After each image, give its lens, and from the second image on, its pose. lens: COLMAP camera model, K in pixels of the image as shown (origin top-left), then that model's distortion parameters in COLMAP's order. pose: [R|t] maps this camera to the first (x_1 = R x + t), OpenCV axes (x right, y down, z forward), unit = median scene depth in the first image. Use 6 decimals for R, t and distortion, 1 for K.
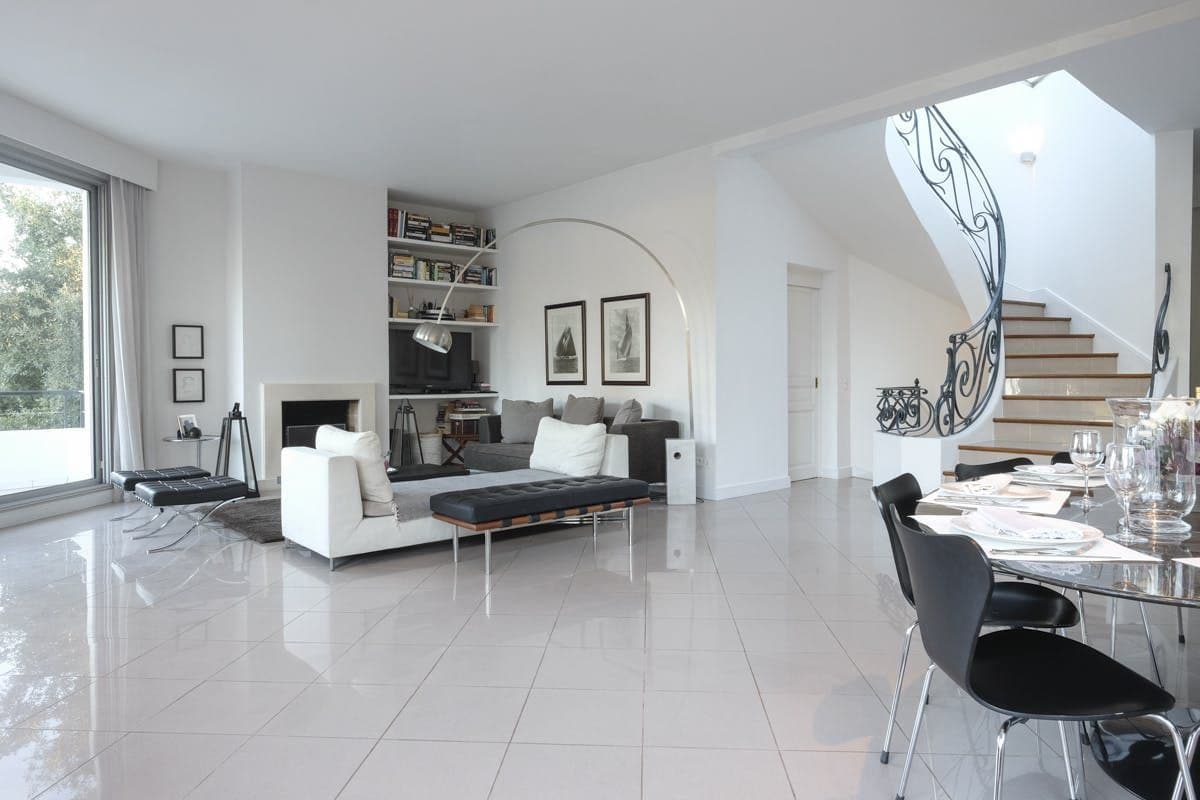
lens RADIAL K [[748.2, 0, 597.1], [0, 748.2, 397.1], [0, 0, 1]] dist [-0.012005, 0.009814]
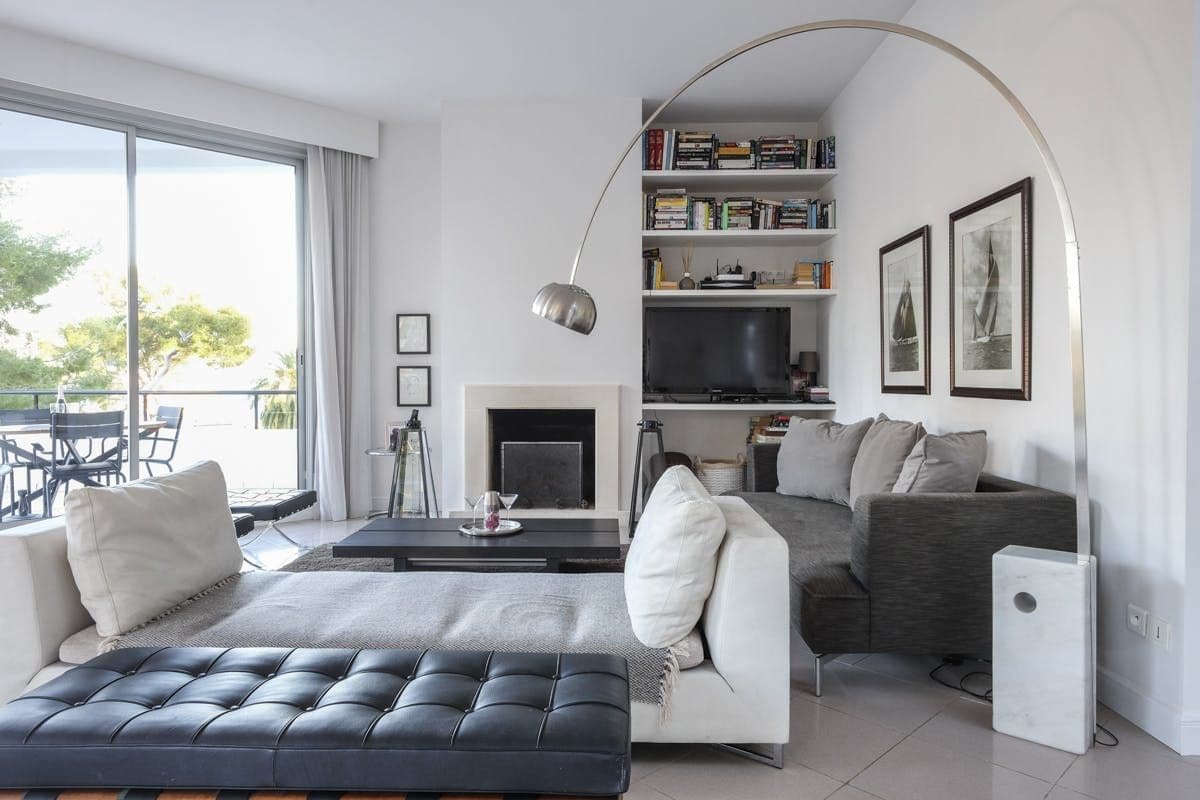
lens RADIAL K [[748.2, 0, 603.0], [0, 748.2, 391.0], [0, 0, 1]] dist [-0.012005, 0.009814]
pose [[0.739568, 0.016994, -0.672867, 0.151388], [-0.022304, 0.999751, 0.000735, -0.013640], [0.672712, 0.014464, 0.739763, 0.465301]]
